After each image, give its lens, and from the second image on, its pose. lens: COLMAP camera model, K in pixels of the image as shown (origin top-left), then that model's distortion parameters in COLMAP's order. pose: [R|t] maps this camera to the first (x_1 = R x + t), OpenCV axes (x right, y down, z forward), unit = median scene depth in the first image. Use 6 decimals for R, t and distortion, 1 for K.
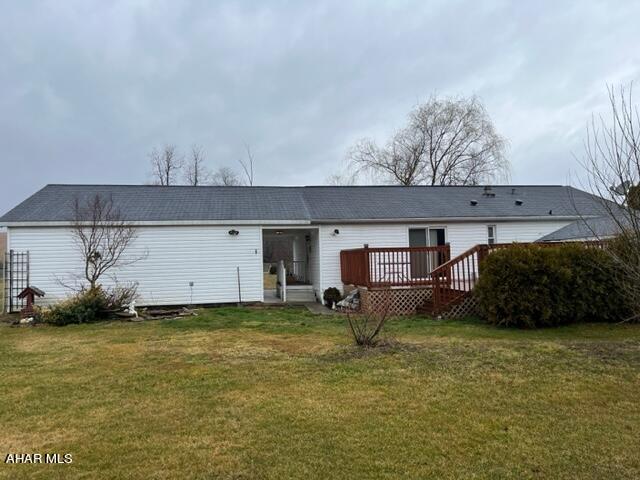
lens RADIAL K [[480.0, 0, 319.4], [0, 480.0, 230.9], [0, 0, 1]] dist [0.035705, -0.059615]
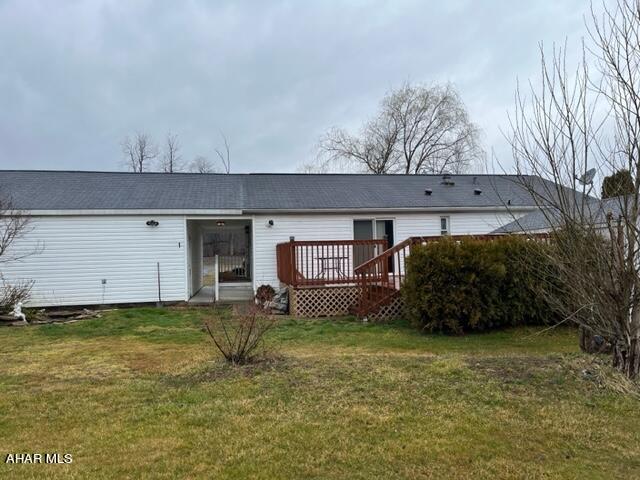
lens RADIAL K [[488.8, 0, 320.0], [0, 488.8, 240.0], [0, 0, 1]] dist [0.007554, 0.000285]
pose [[0.999356, 0.000856, 0.035885, 0.096018], [-0.002068, 0.999428, 0.033760, 0.002717], [-0.035836, -0.033813, 0.998786, 0.084399]]
